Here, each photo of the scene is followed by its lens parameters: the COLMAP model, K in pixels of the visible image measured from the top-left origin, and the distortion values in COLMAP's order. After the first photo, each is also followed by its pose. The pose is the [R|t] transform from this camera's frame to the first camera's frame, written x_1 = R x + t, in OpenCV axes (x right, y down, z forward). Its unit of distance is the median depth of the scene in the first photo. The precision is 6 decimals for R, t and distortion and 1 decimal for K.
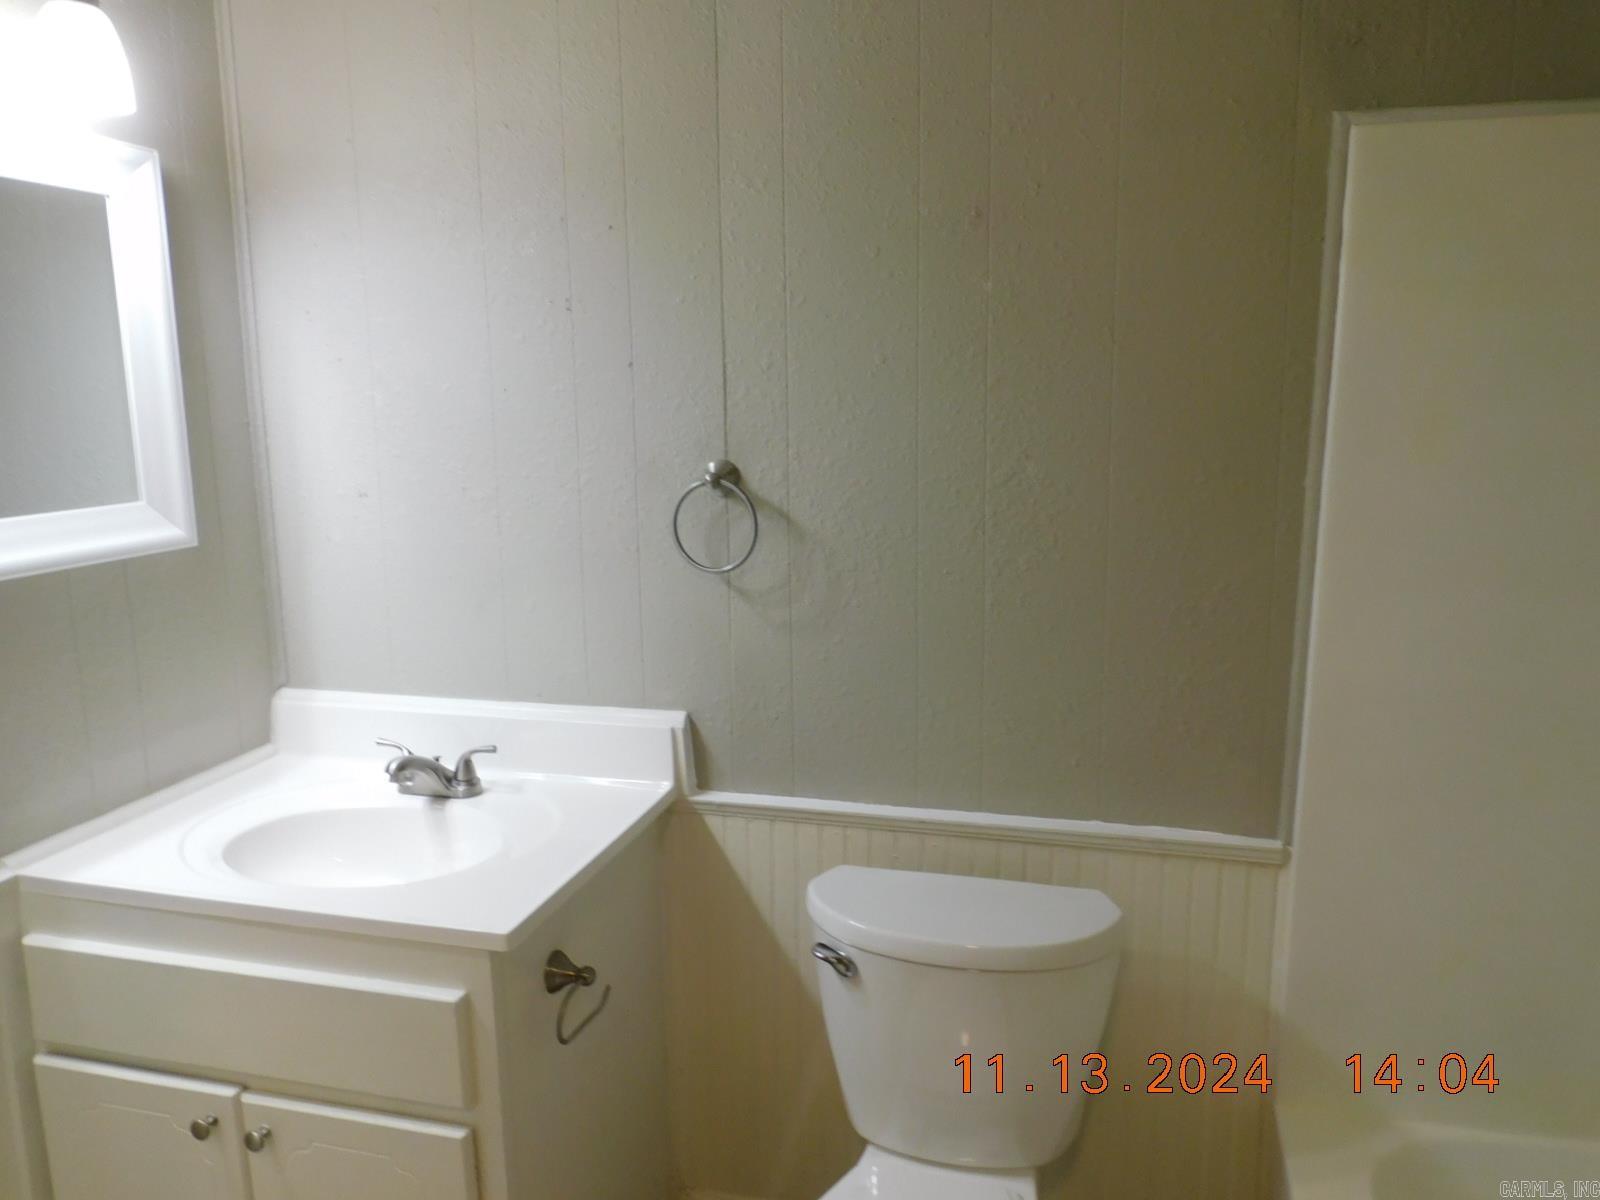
lens RADIAL K [[1141.8, 0, 805.7], [0, 1141.8, 599.8], [0, 0, 1]] dist [-0.012898, 0.002380]
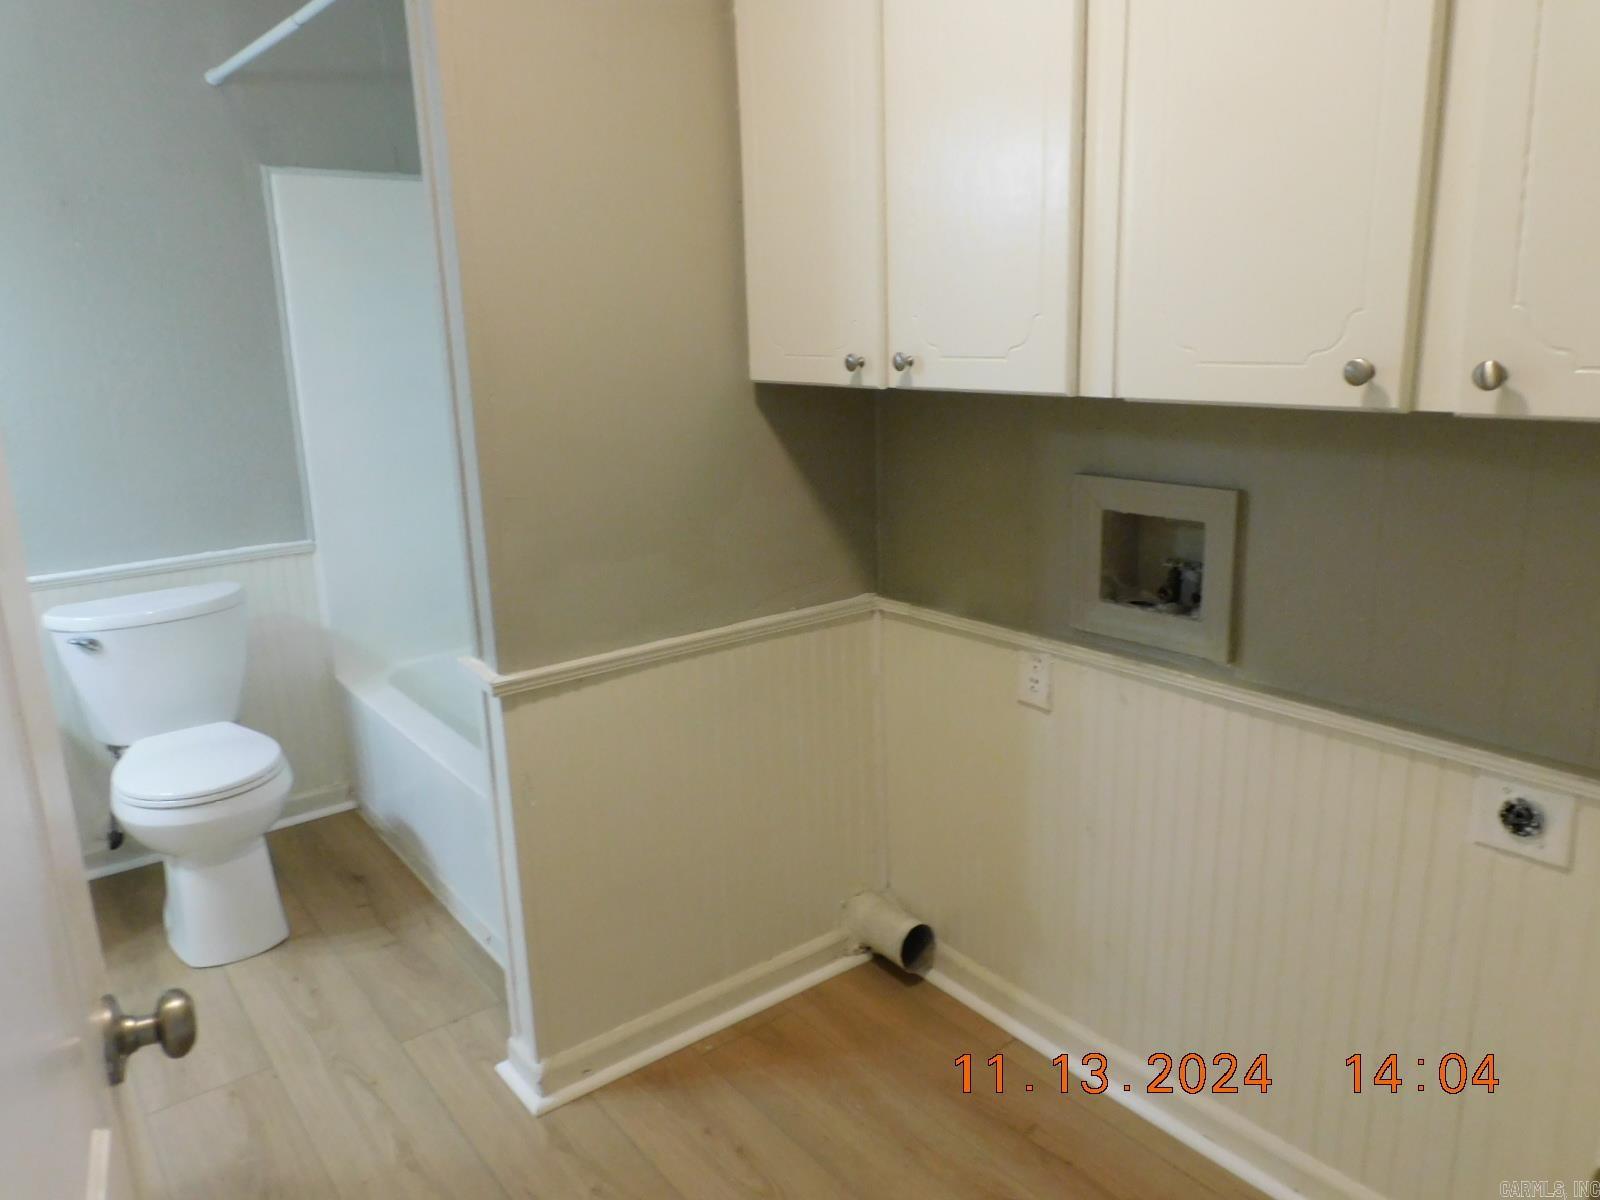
lens RADIAL K [[1141.8, 0, 805.7], [0, 1141.8, 599.8], [0, 0, 1]] dist [-0.012898, 0.002380]
pose [[0.609599, -0.197490, 0.767715, -0.584934], [0.161438, 0.979102, 0.123680, 0.207820], [-0.776097, 0.048543, 0.628742, -0.884888]]
